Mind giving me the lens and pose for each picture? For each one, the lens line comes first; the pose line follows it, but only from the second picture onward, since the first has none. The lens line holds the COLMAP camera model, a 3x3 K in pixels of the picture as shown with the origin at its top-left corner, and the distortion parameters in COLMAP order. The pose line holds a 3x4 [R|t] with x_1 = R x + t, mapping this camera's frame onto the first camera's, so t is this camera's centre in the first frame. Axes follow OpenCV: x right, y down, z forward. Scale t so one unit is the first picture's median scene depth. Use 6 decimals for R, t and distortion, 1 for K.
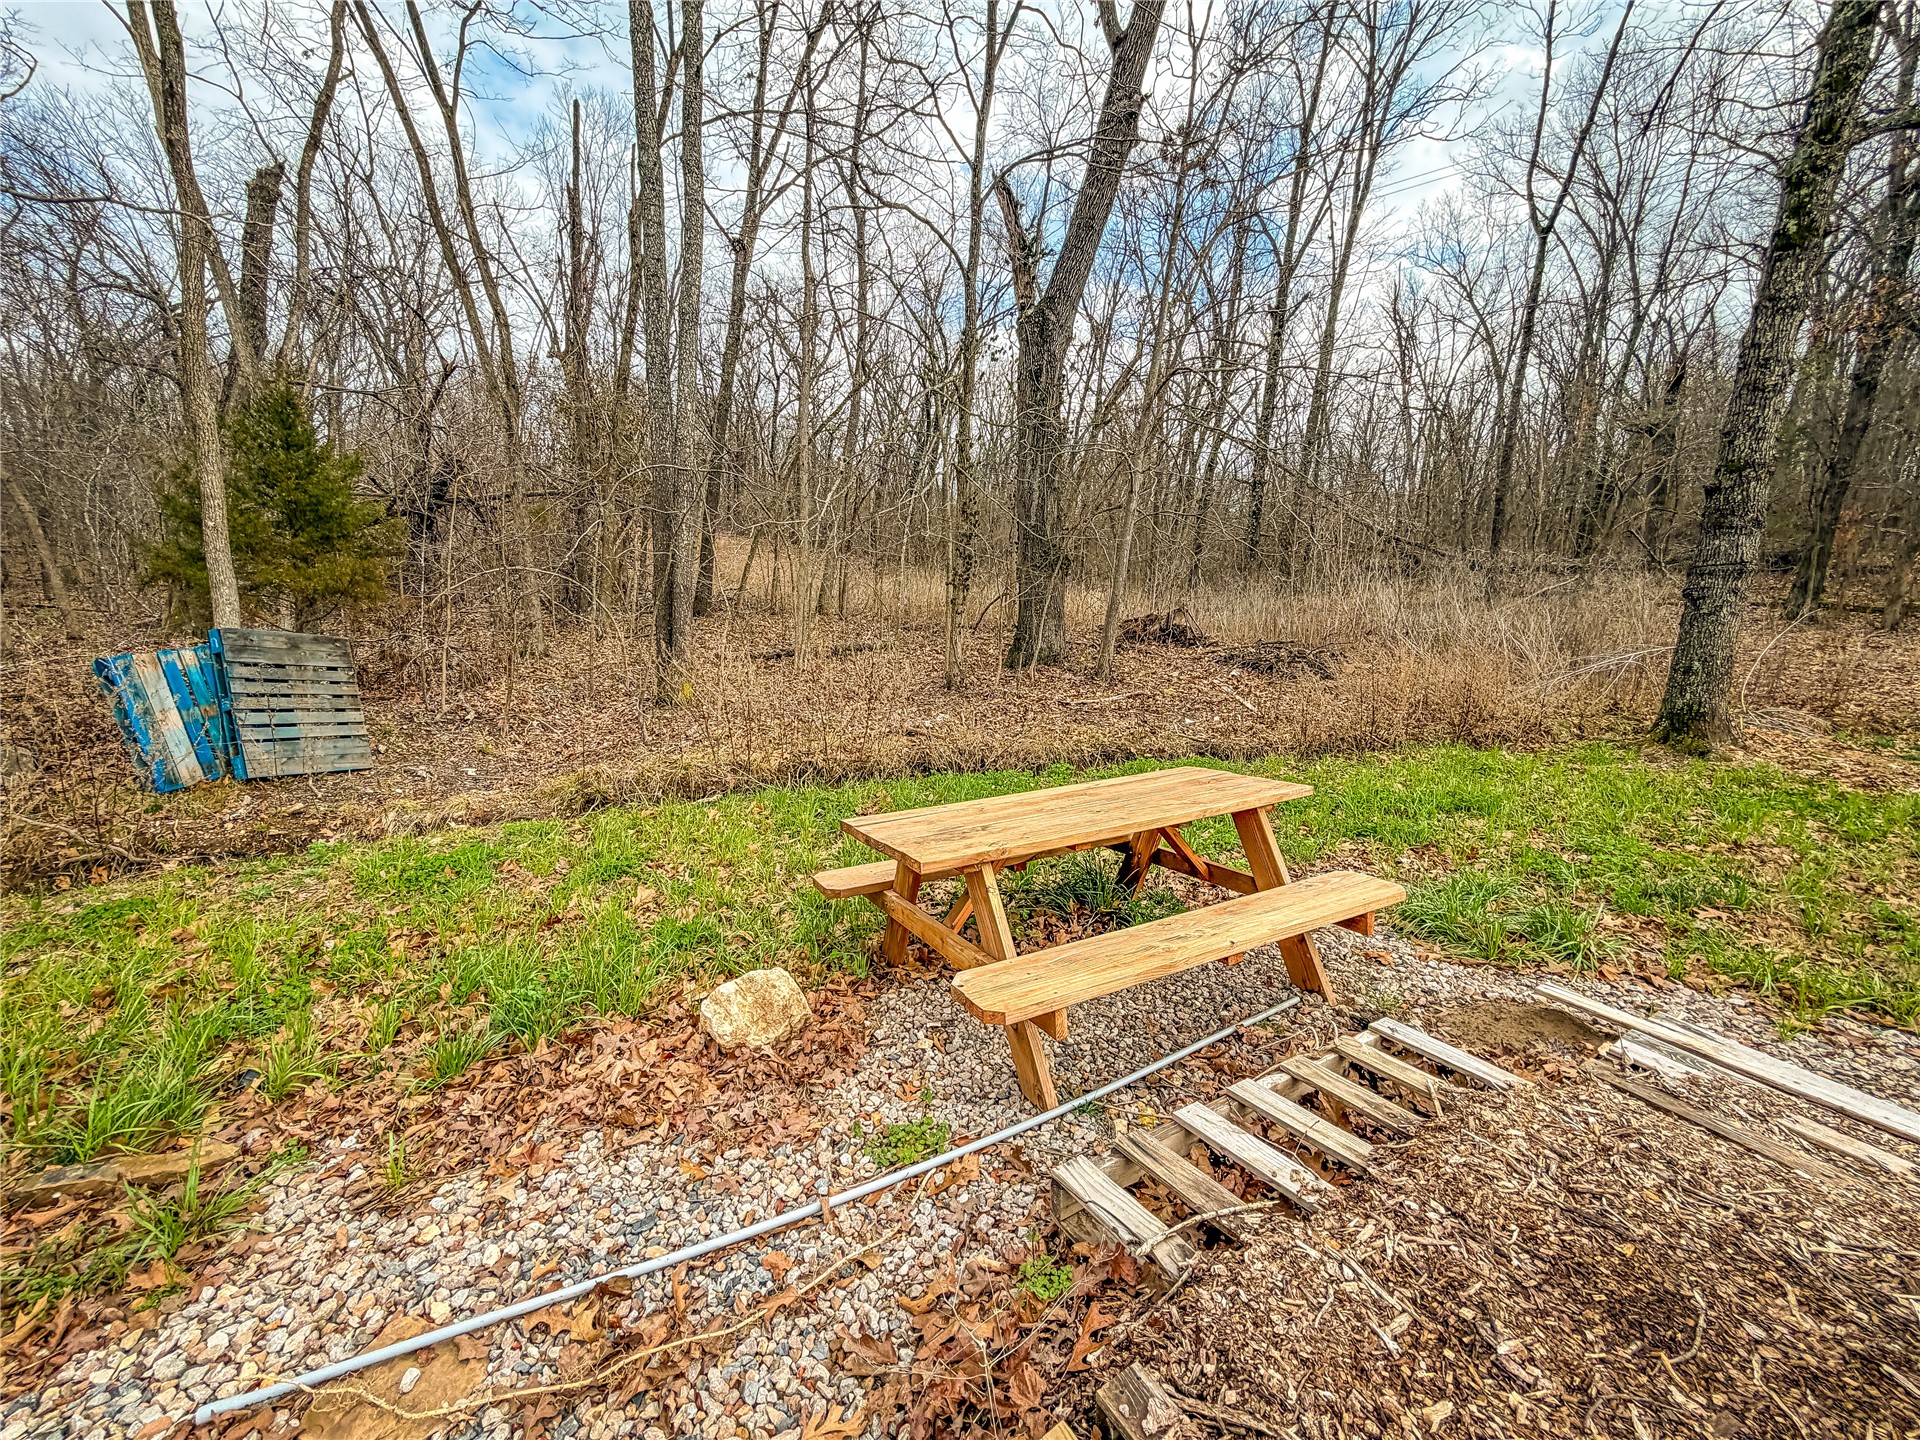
lens RADIAL K [[764.7, 0, 953.6], [0, 764.7, 719.1], [0, 0, 1]] dist [0.000312, -0.000214]
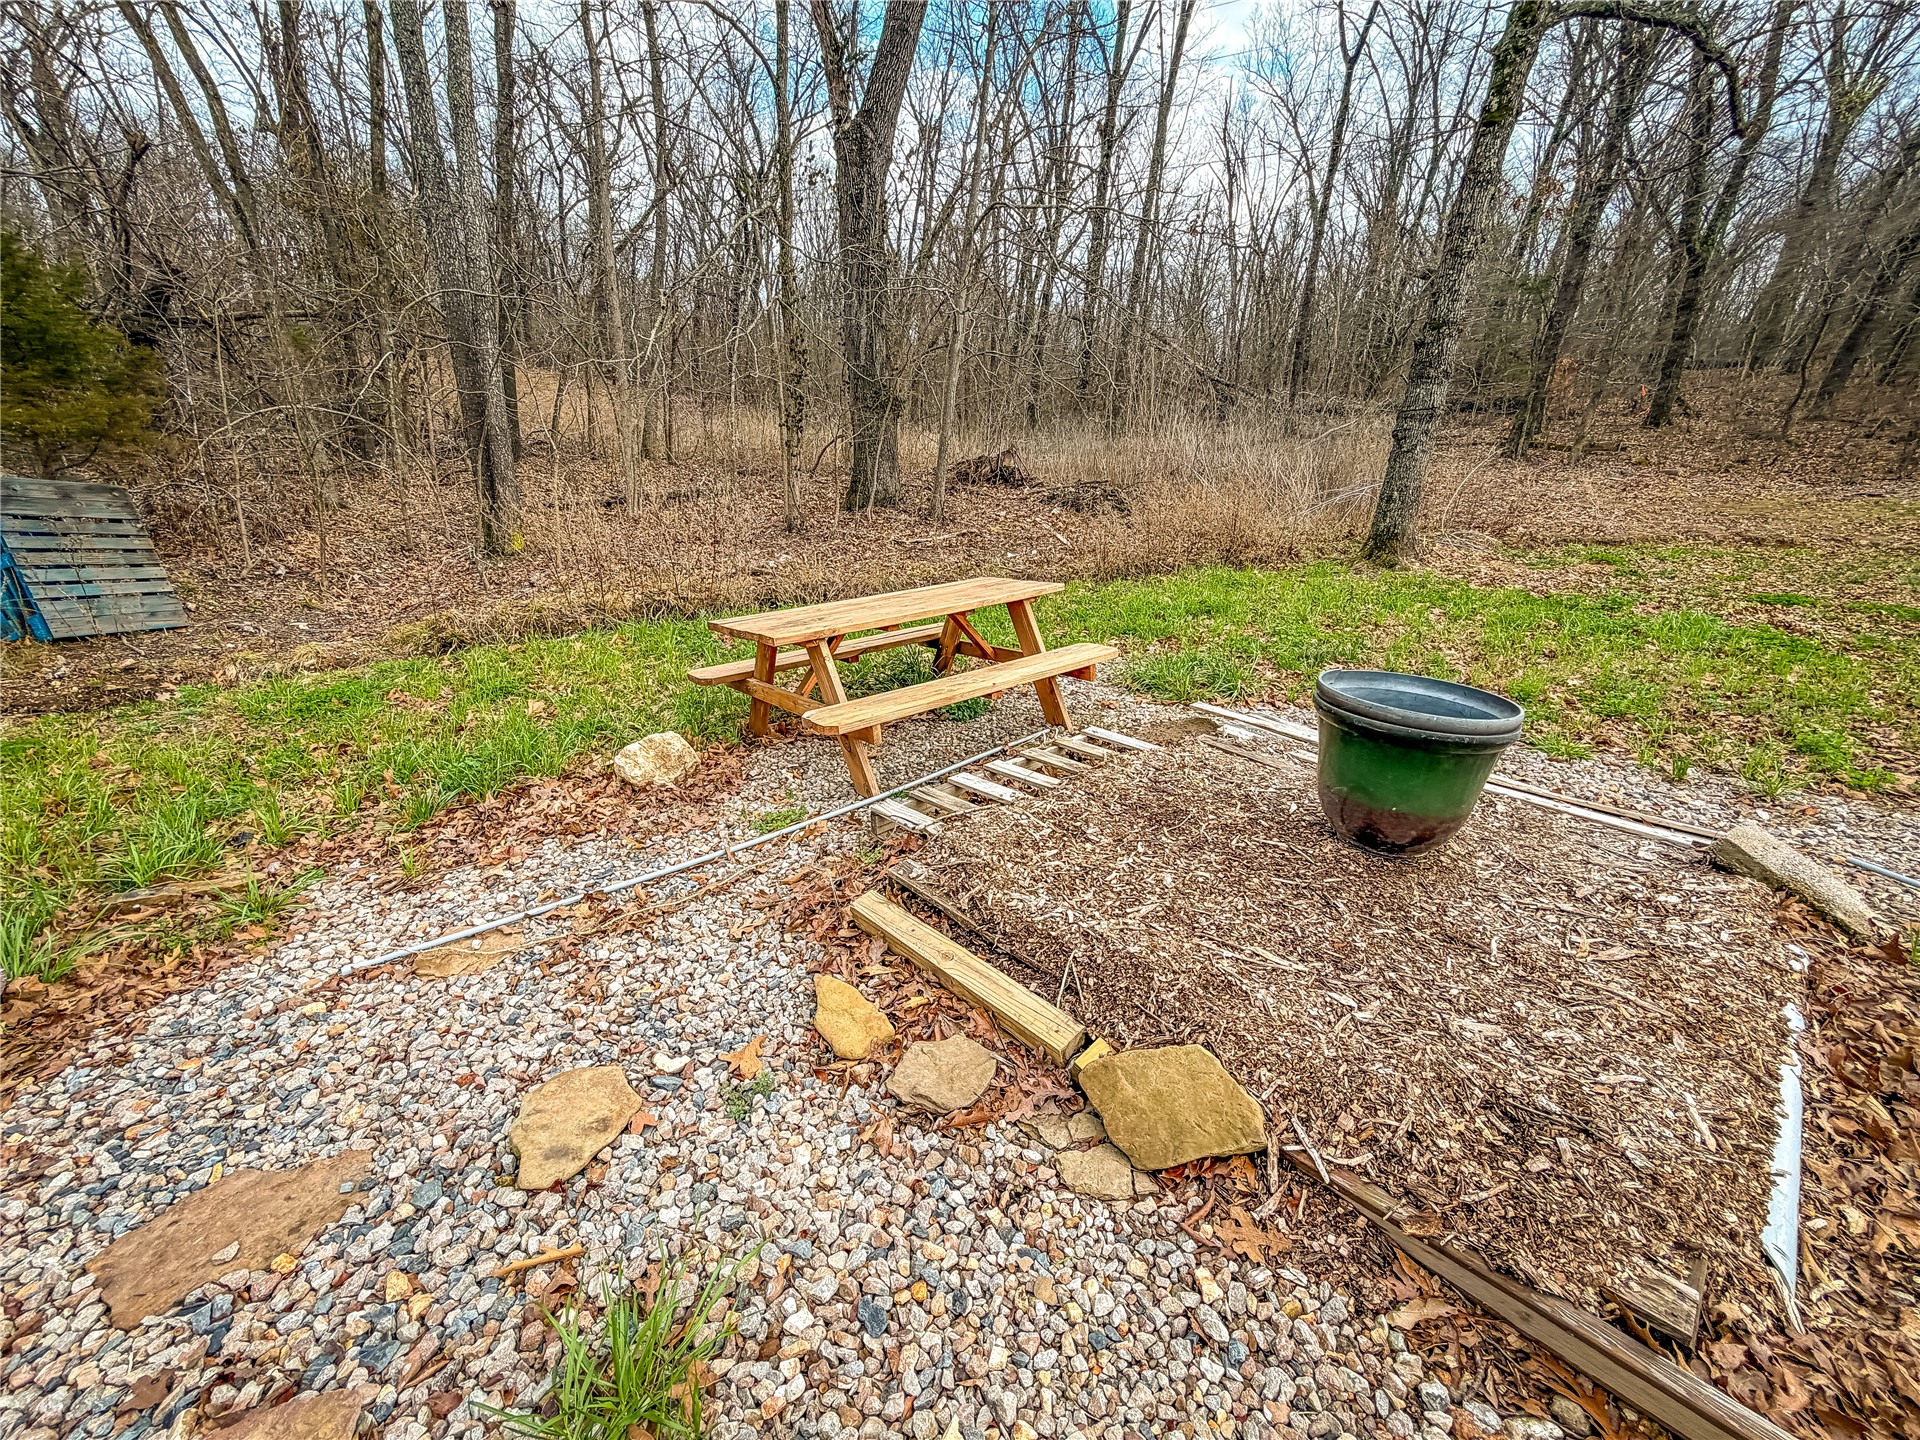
lens RADIAL K [[764.7, 0, 953.6], [0, 764.7, 719.1], [0, 0, 1]] dist [0.000312, -0.000214]
pose [[0.980334, -0.070065, 0.184486, 0.003429], [0.033449, 0.980318, 0.194568, 0.021951], [-0.194488, -0.184571, 0.963384, -0.133273]]
